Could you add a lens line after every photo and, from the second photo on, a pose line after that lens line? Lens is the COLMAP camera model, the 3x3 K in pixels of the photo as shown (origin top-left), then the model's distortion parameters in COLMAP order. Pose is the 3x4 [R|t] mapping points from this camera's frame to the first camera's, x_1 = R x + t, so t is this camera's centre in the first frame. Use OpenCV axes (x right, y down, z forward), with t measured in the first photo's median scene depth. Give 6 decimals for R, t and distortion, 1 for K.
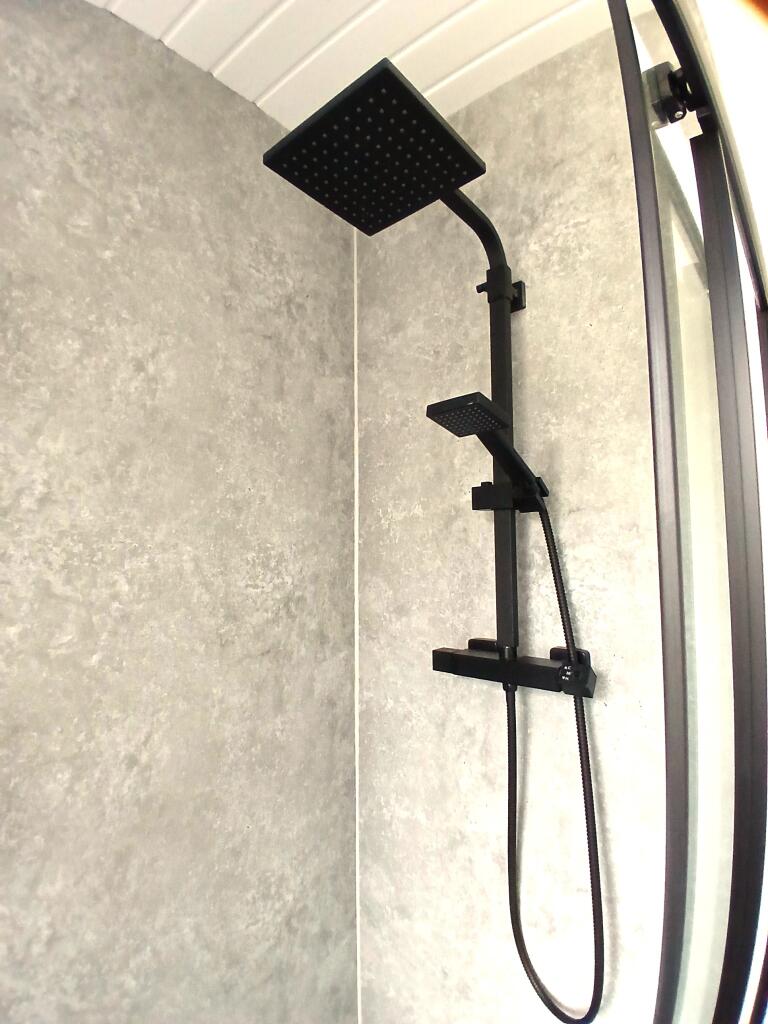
lens RADIAL K [[518.2, 0, 380.1], [0, 518.2, 516.3], [0, 0, 1]] dist [-0.000055, -0.040717]
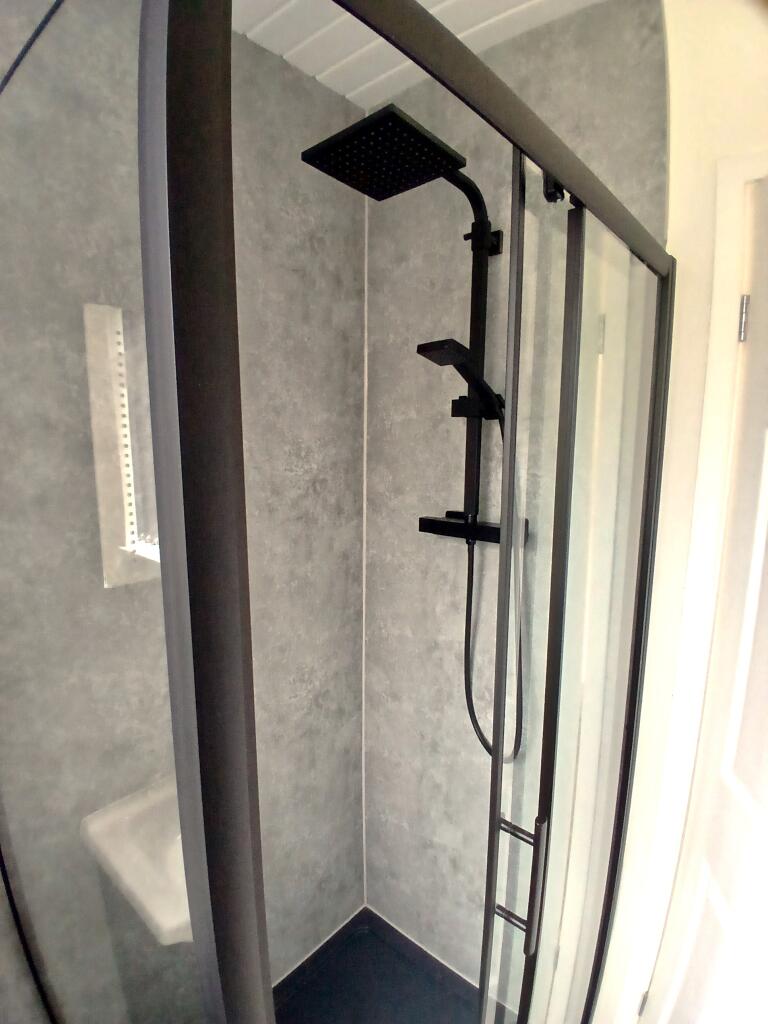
lens RADIAL K [[518.2, 0, 380.1], [0, 518.2, 516.3], [0, 0, 1]] dist [-0.000055, -0.040717]
pose [[0.999806, 0.018076, -0.007845, 0.005748], [-0.016054, 0.978085, 0.207584, -0.032164], [0.011425, -0.207418, 0.978186, -0.343515]]
